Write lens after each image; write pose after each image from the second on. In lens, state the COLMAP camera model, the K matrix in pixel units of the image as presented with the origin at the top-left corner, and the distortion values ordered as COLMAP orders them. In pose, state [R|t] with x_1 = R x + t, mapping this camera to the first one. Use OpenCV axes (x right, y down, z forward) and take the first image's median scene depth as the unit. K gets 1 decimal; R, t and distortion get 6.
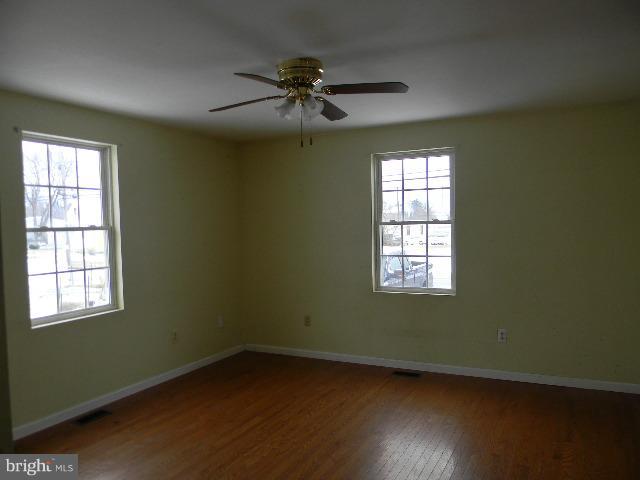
lens RADIAL K [[533.1, 0, 317.5], [0, 533.1, 249.9], [0, 0, 1]] dist [0.056951, -0.000640]
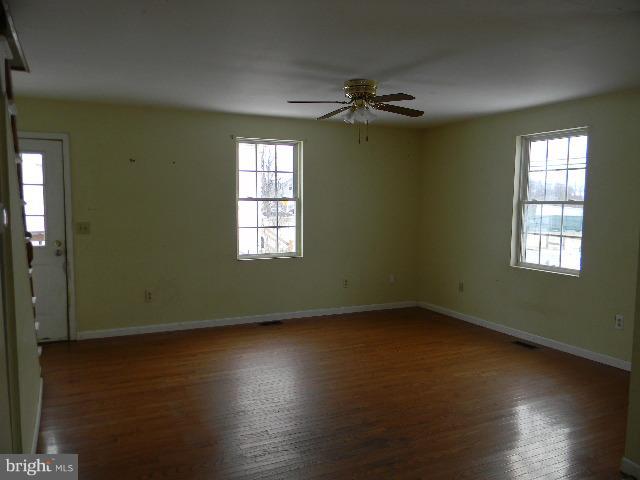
lens RADIAL K [[533.1, 0, 317.5], [0, 533.1, 249.9], [0, 0, 1]] dist [0.056951, -0.000640]
pose [[0.801386, 0.085393, -0.592021, 0.475411], [-0.055491, 0.996102, 0.068563, -0.007078], [0.595568, -0.022093, 0.803001, -0.105161]]
